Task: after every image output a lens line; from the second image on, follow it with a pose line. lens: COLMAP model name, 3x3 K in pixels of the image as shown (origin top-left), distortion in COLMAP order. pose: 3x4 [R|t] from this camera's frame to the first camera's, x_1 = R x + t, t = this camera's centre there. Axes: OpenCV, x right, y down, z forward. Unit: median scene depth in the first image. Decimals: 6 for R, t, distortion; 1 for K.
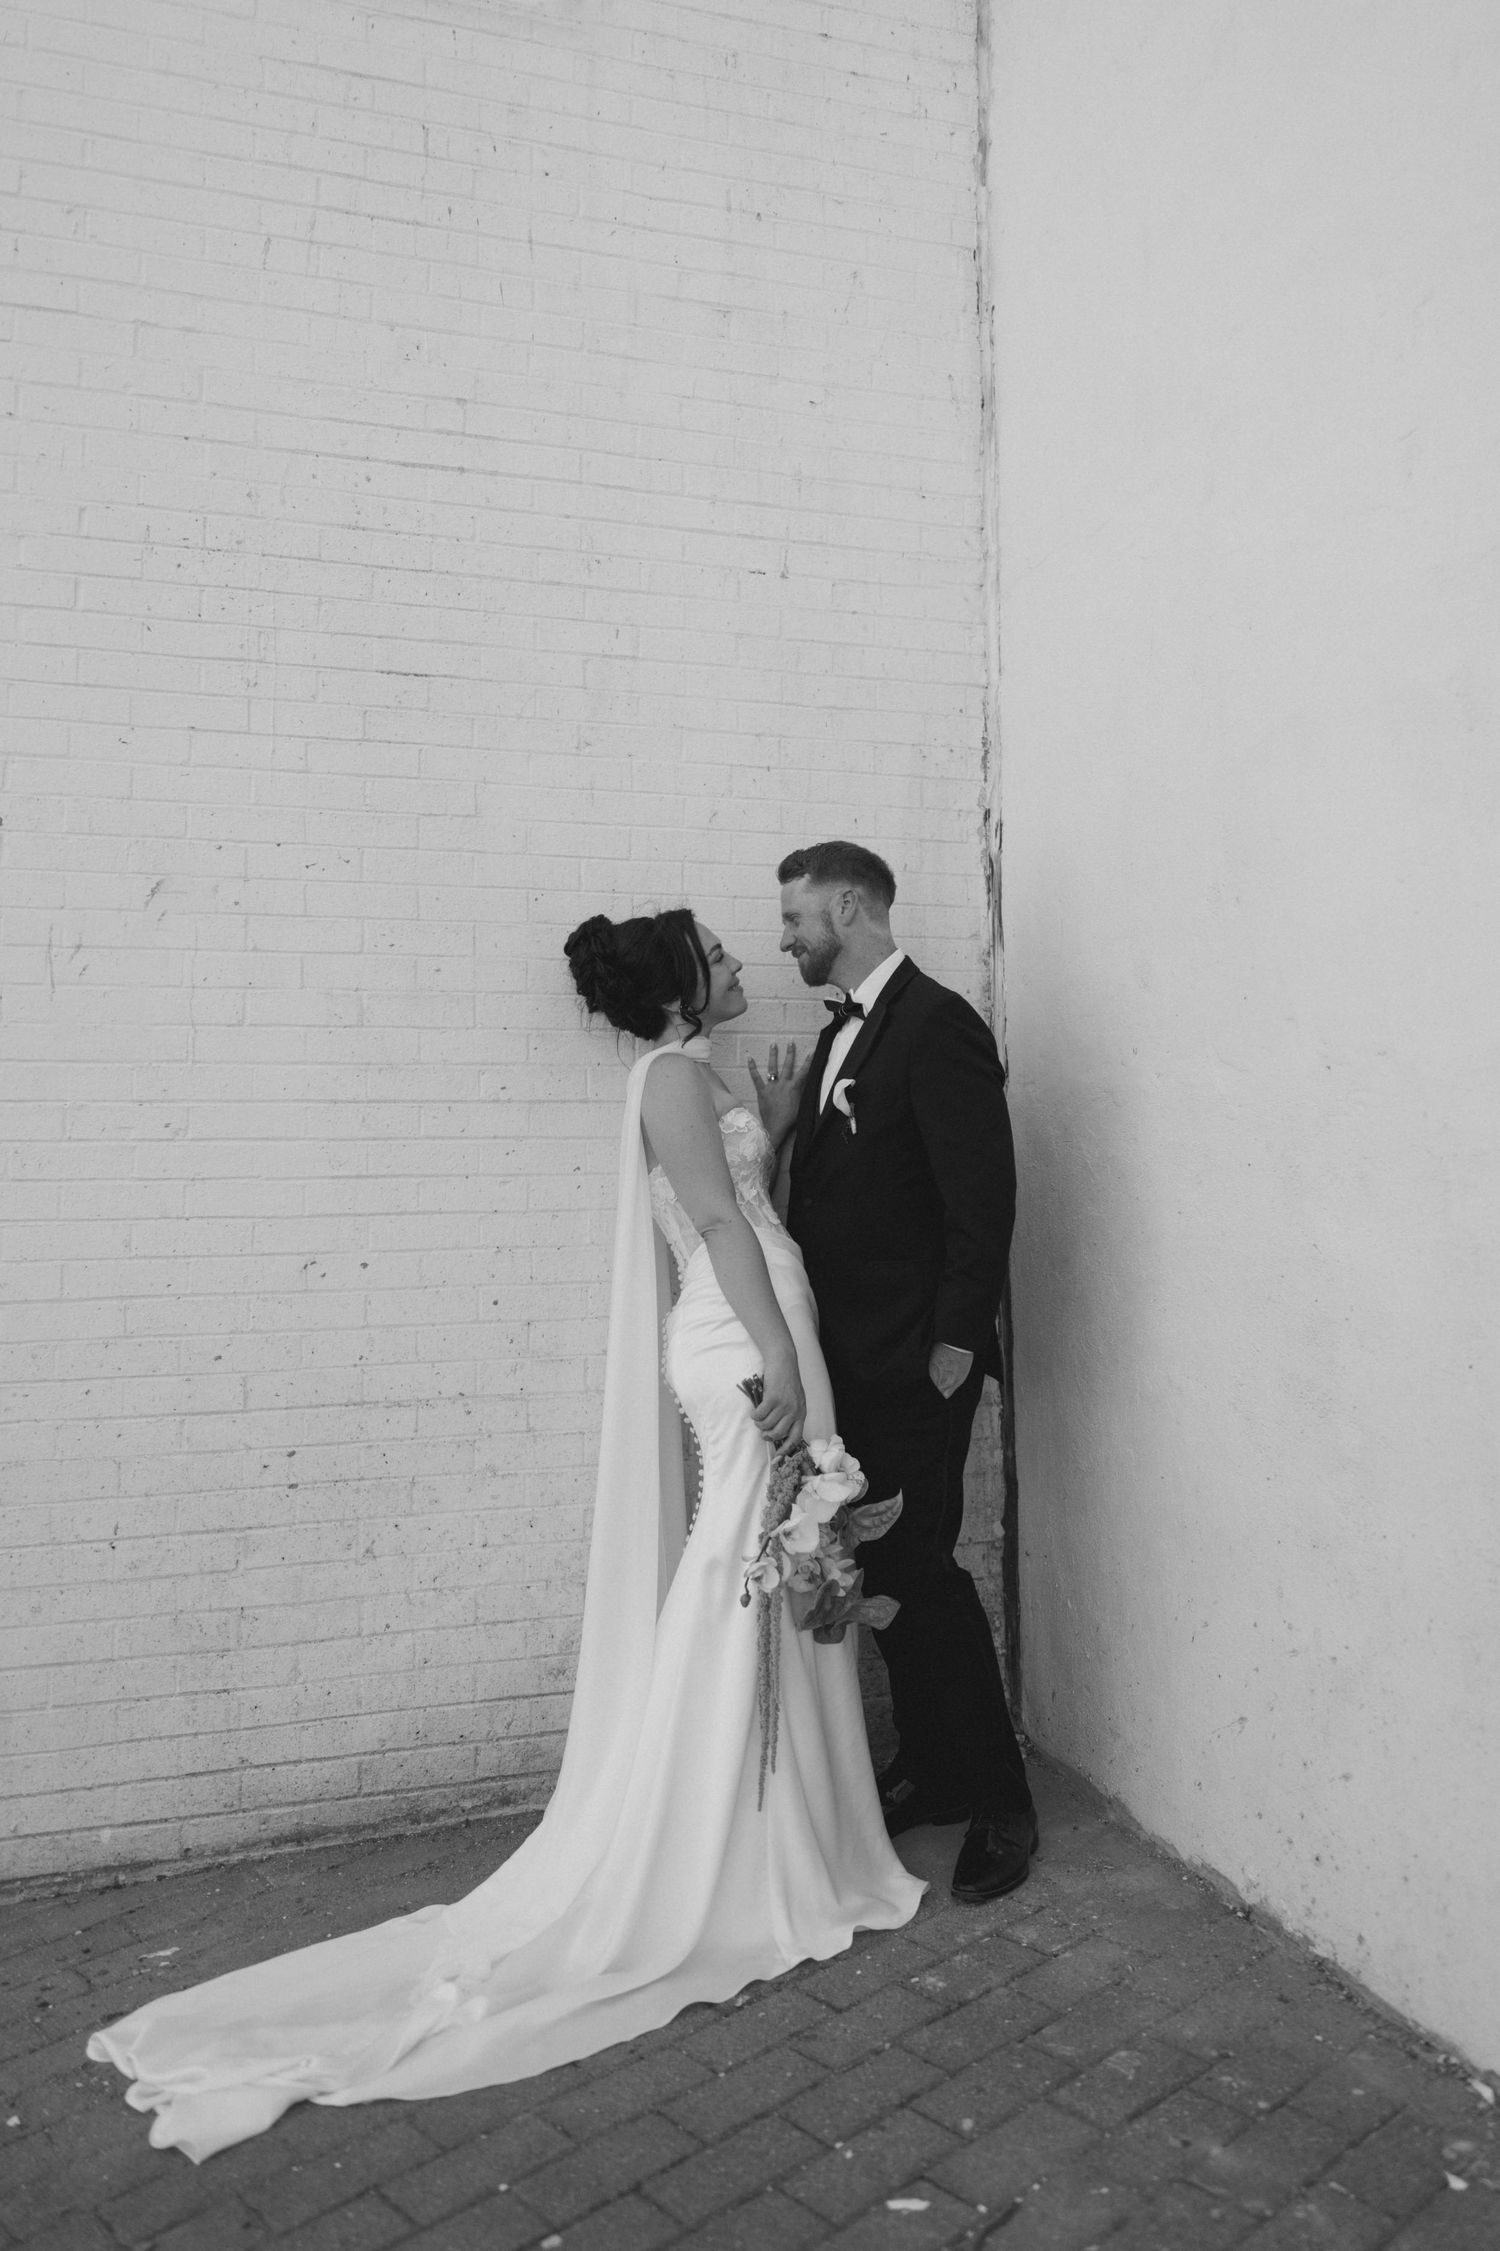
lens RADIAL K [[1654.3, 0, 777.9], [0, 1654.3, 1049.4], [0, 0, 1]] dist [-0.001508, 0.003219]
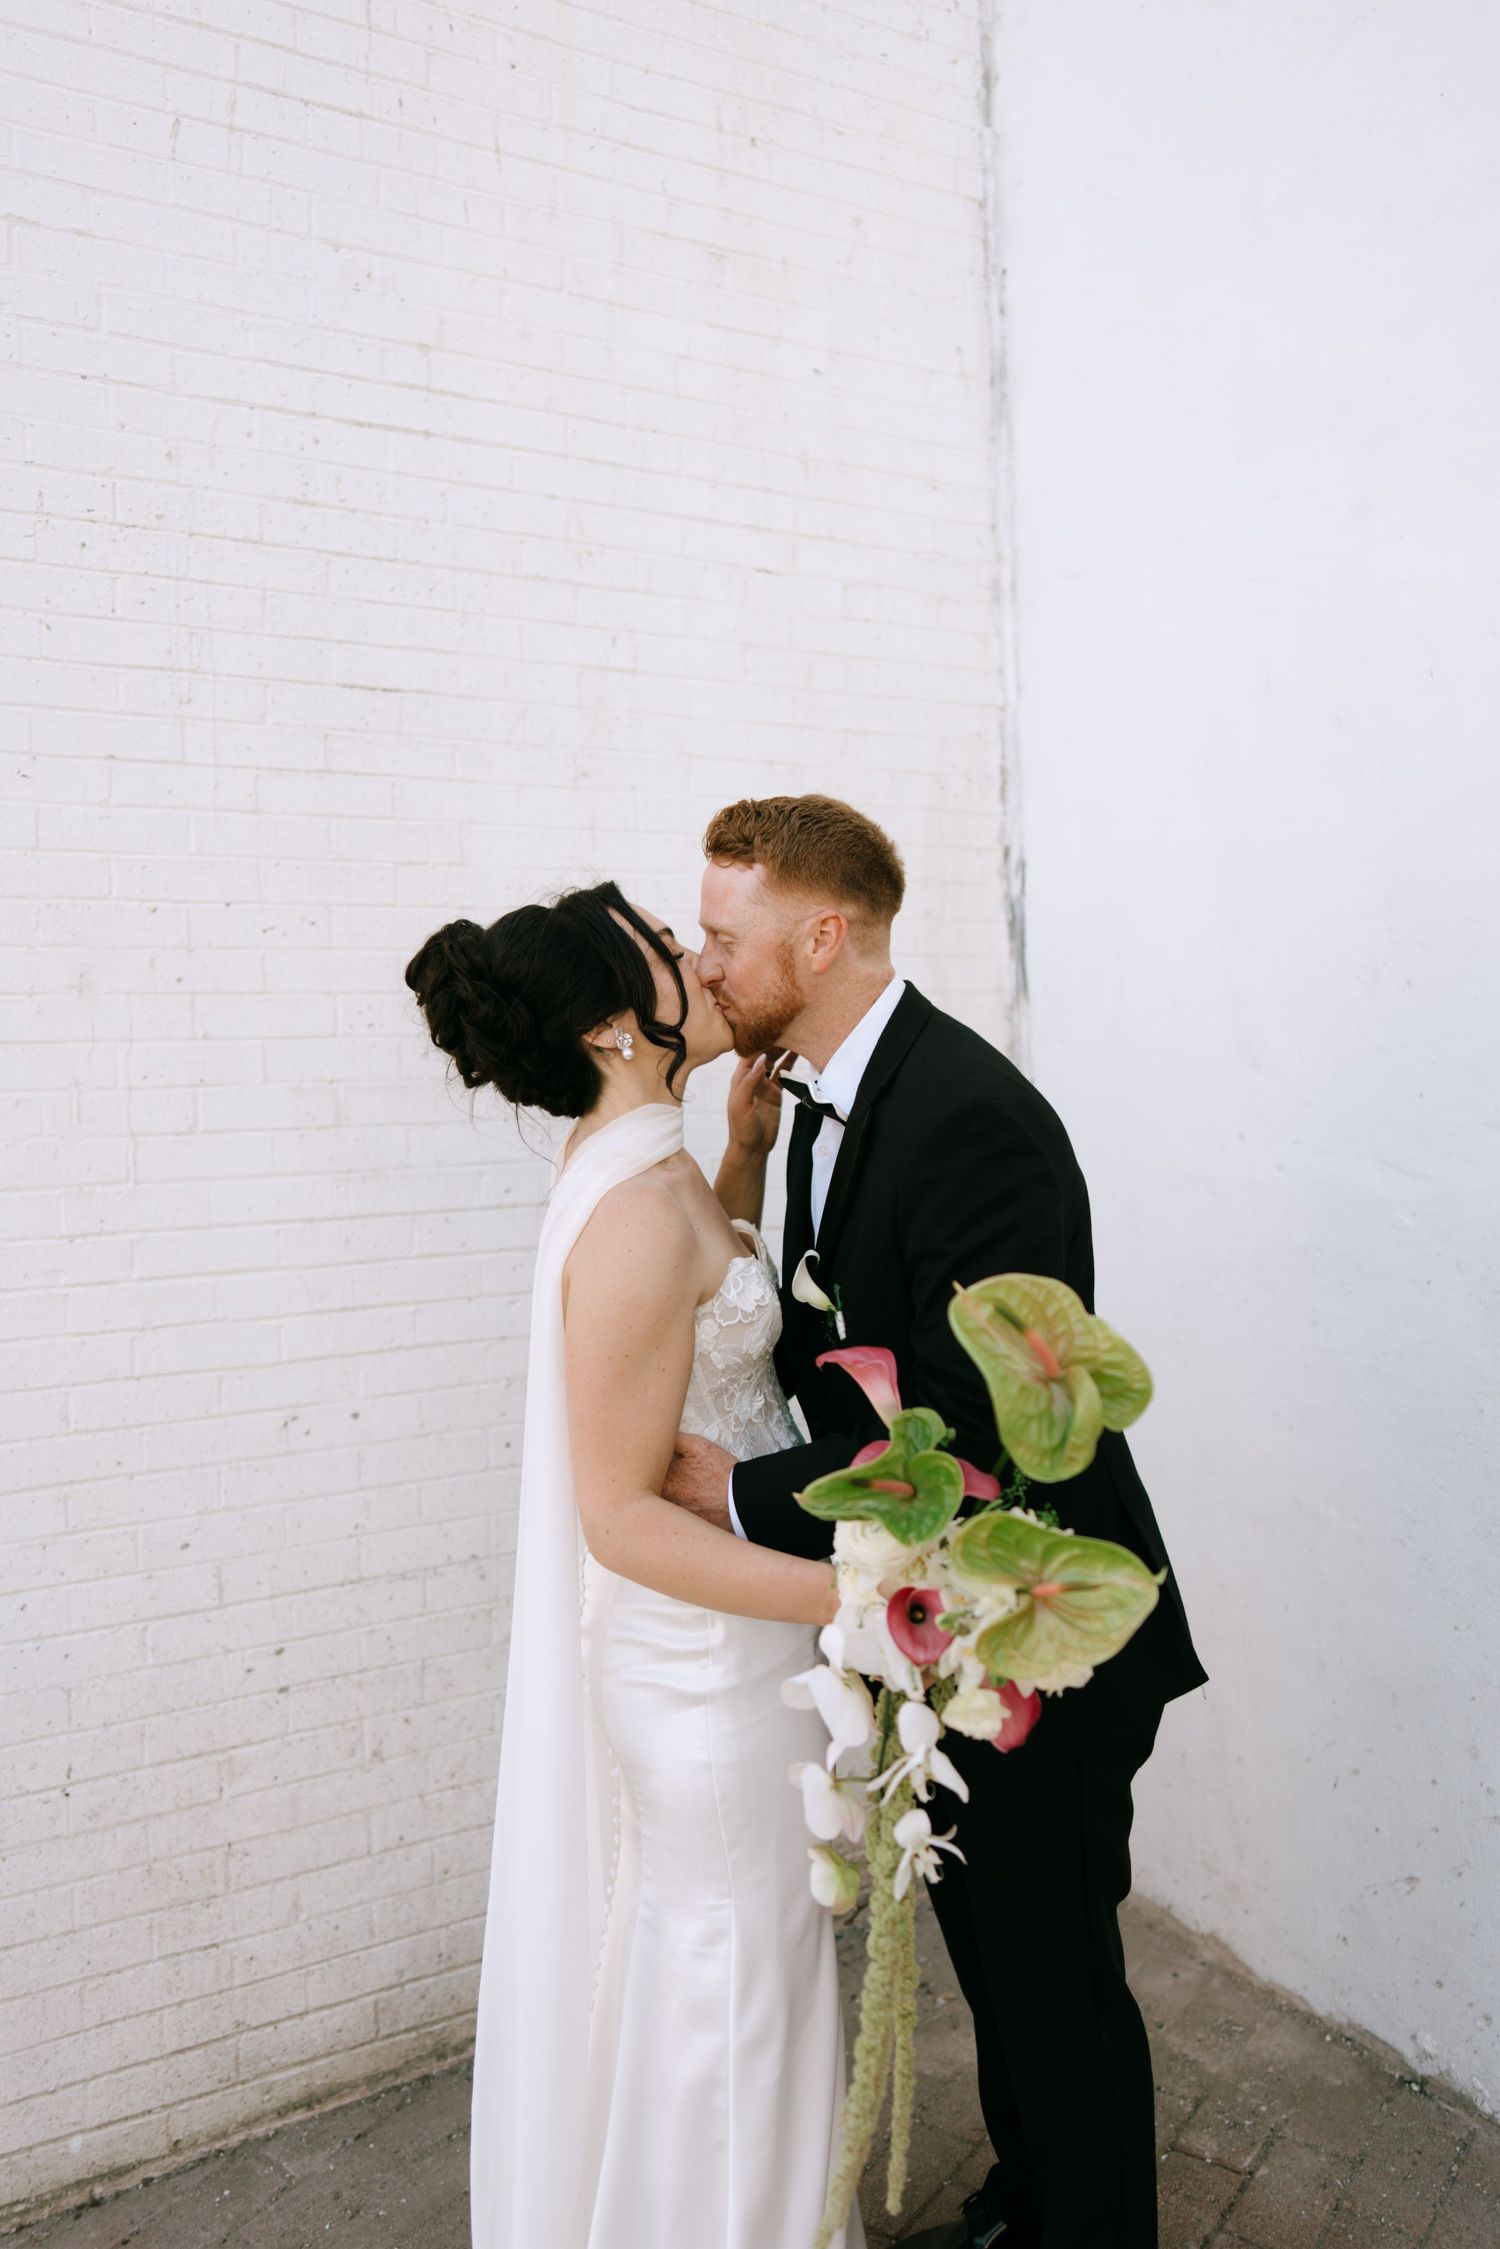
lens RADIAL K [[1597.7, 0, 745.8], [0, 1597.7, 1095.9], [0, 0, 1]] dist [-0.002149, 0.004191]
pose [[0.983403, -0.025634, 0.179614, -0.203201], [0.014183, 0.997801, 0.064753, -0.080486], [-0.180879, -0.061131, 0.981604, 0.195611]]
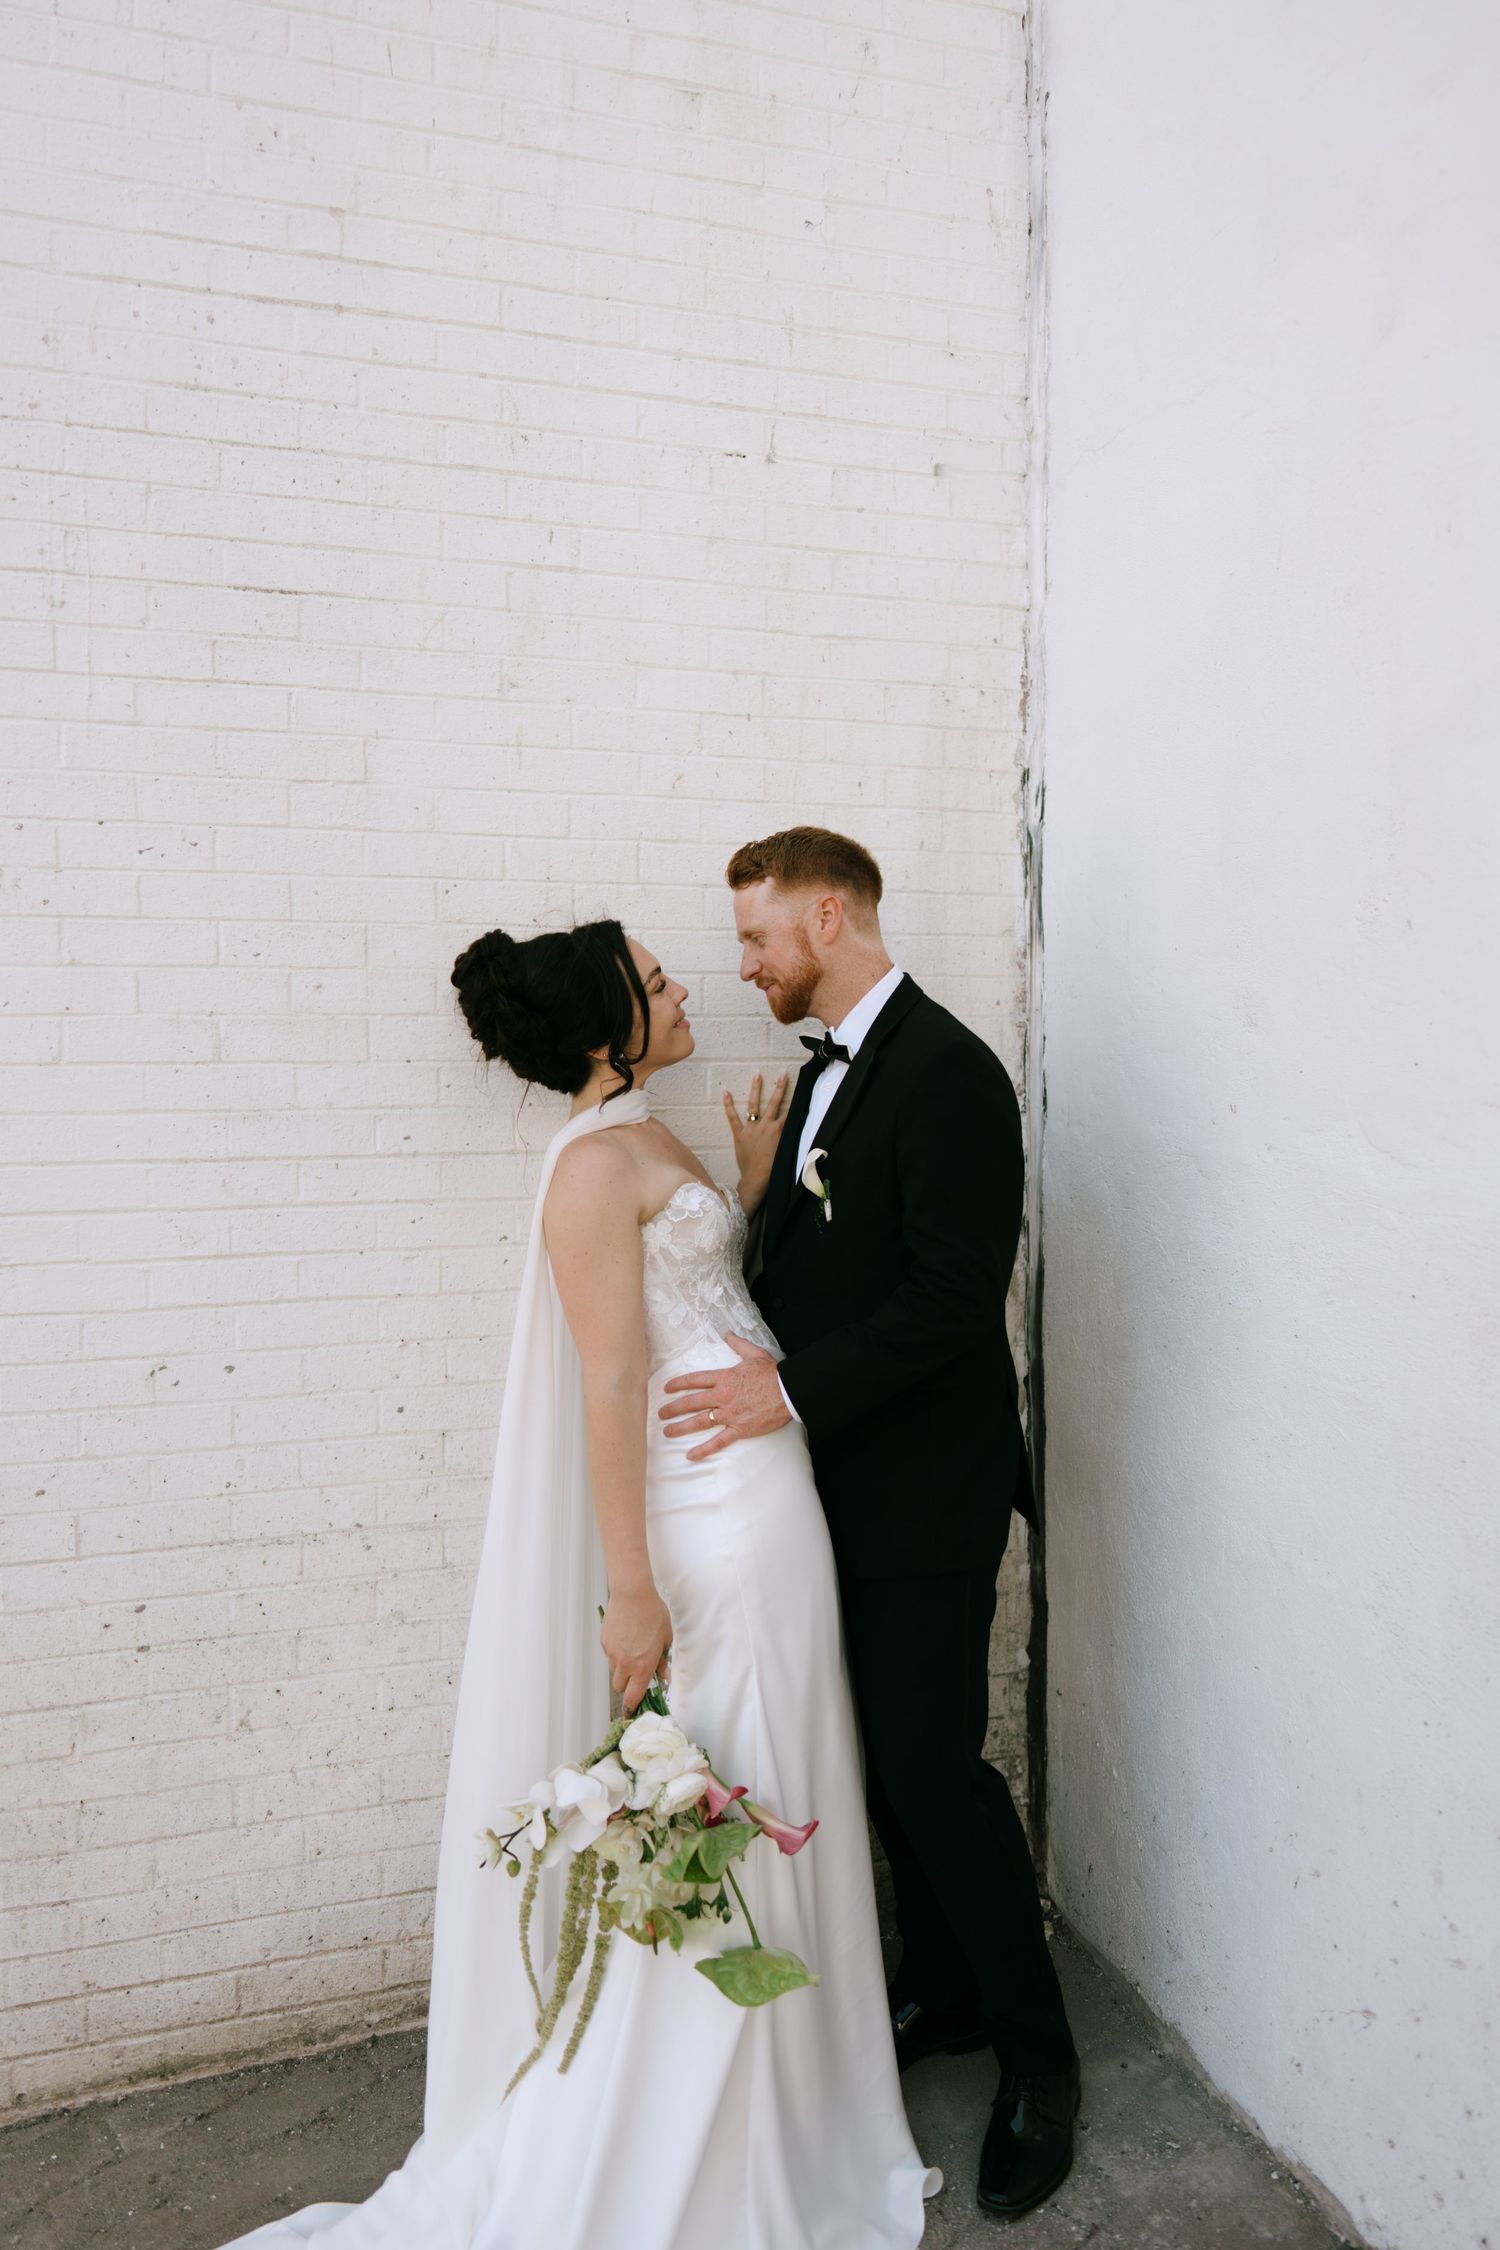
lens RADIAL K [[1557.8, 0, 745.3], [0, 1557.8, 1107.8], [0, 0, 1]] dist [-0.002032, 0.004443]
pose [[0.999984, 0.004866, -0.002773, -0.004995], [-0.004557, 0.994747, 0.102264, -0.070715], [0.003256, -0.102249, 0.994753, 0.289719]]
